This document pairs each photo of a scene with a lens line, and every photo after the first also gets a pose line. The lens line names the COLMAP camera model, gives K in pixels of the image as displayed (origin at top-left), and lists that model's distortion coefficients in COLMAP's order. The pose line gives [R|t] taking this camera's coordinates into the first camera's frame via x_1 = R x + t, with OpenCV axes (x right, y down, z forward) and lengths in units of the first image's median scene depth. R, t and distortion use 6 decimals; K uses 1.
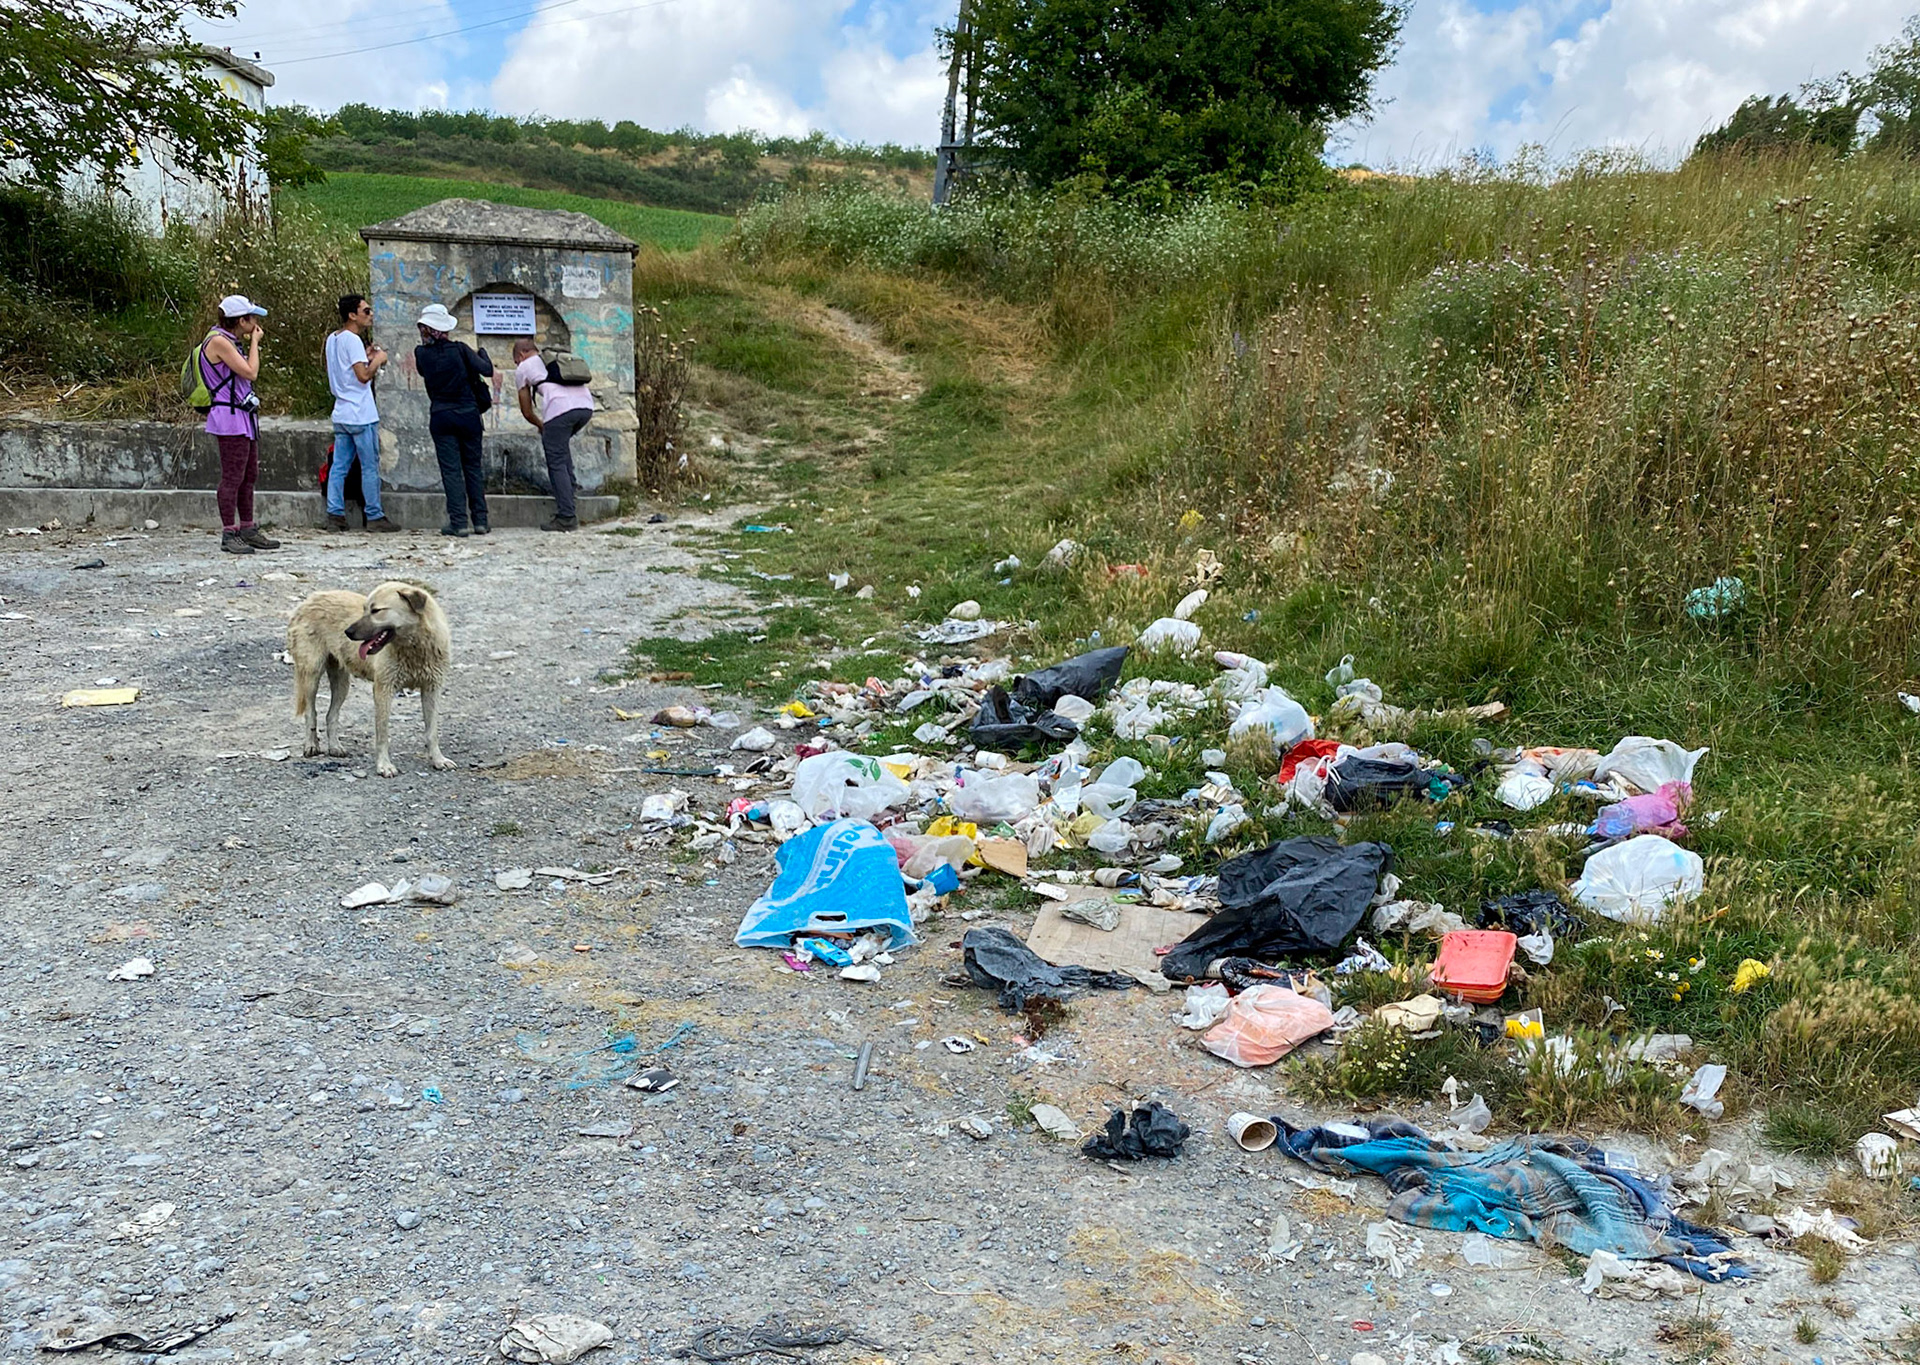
lens RADIAL K [[1065.5, 0, 960.7], [0, 1065.5, 681.0], [0, 0, 1]] dist [0.005517, 0.003488]
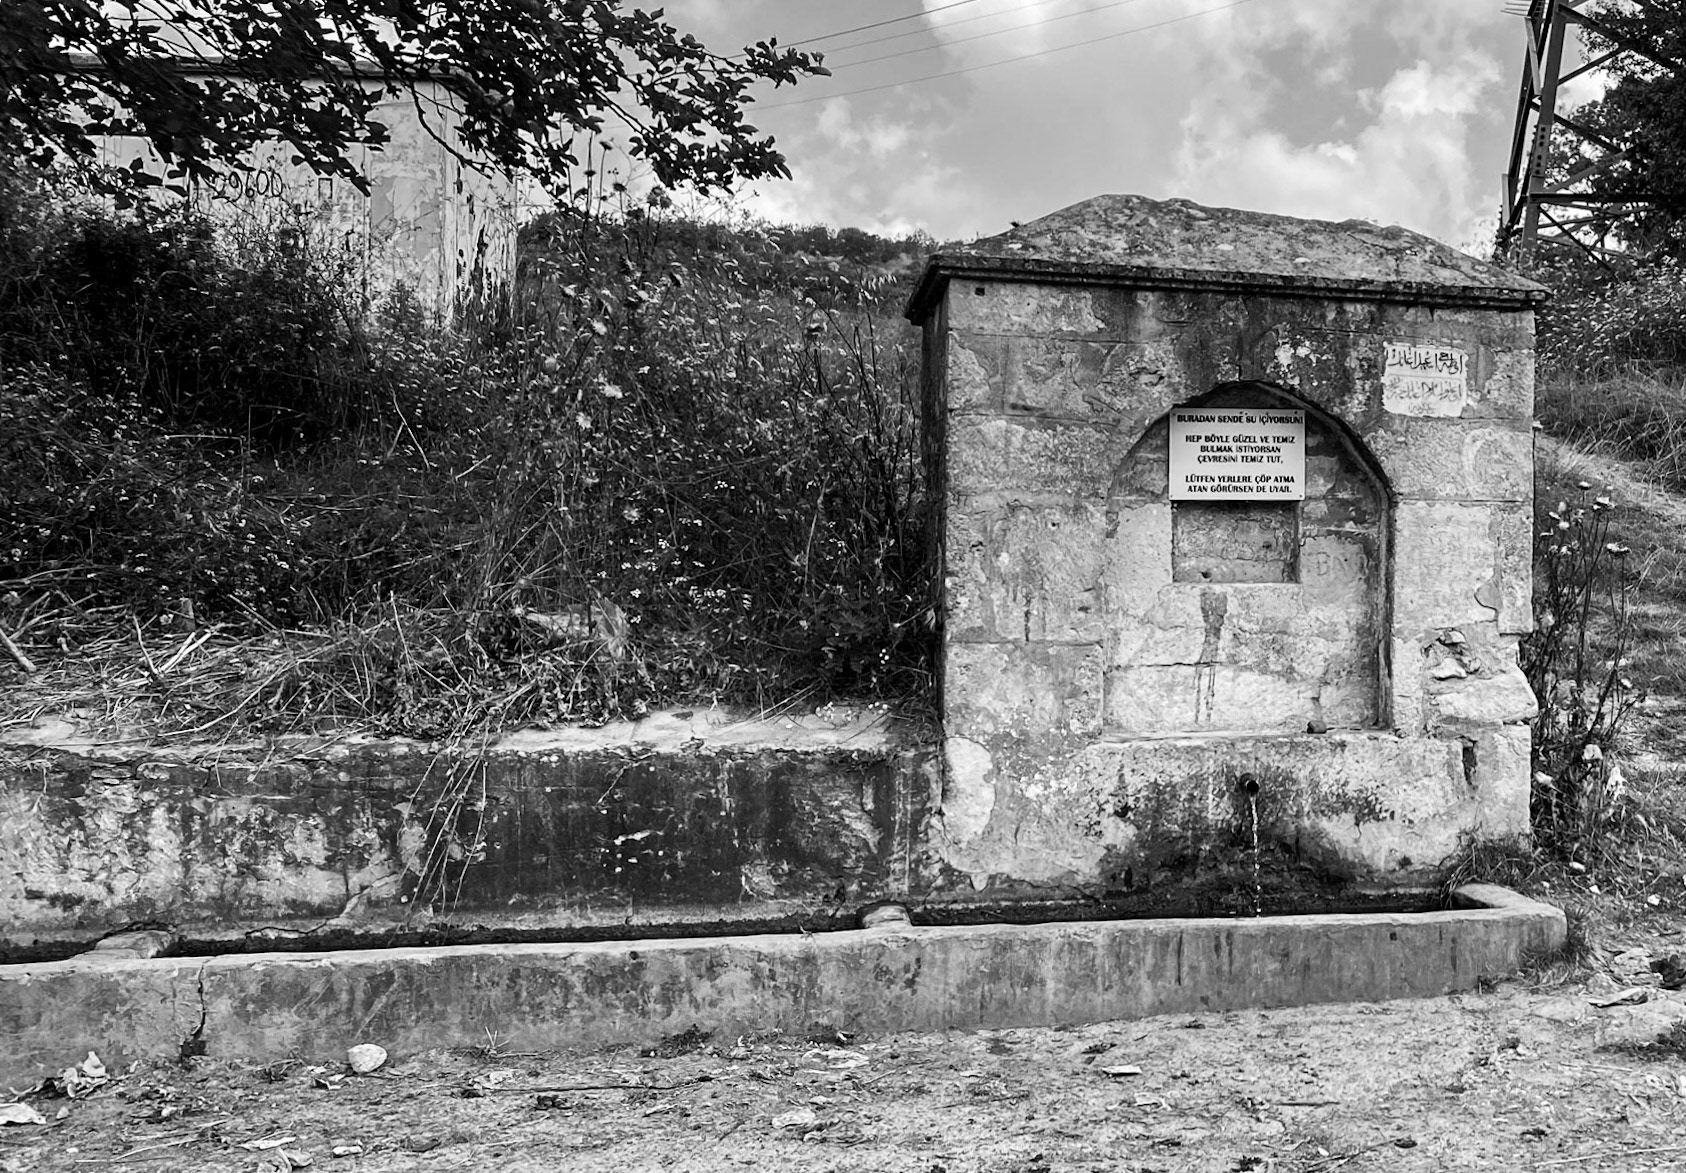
lens RADIAL K [[741.5, 0, 843.5], [0, 741.5, 586.2], [0, 0, 1]] dist [0.000115, -0.000130]
pose [[0.999895, -0.007849, 0.012181, -0.590900], [0.009204, 0.993265, -0.115495, -0.262954], [-0.011192, 0.115595, 0.993233, 0.726135]]
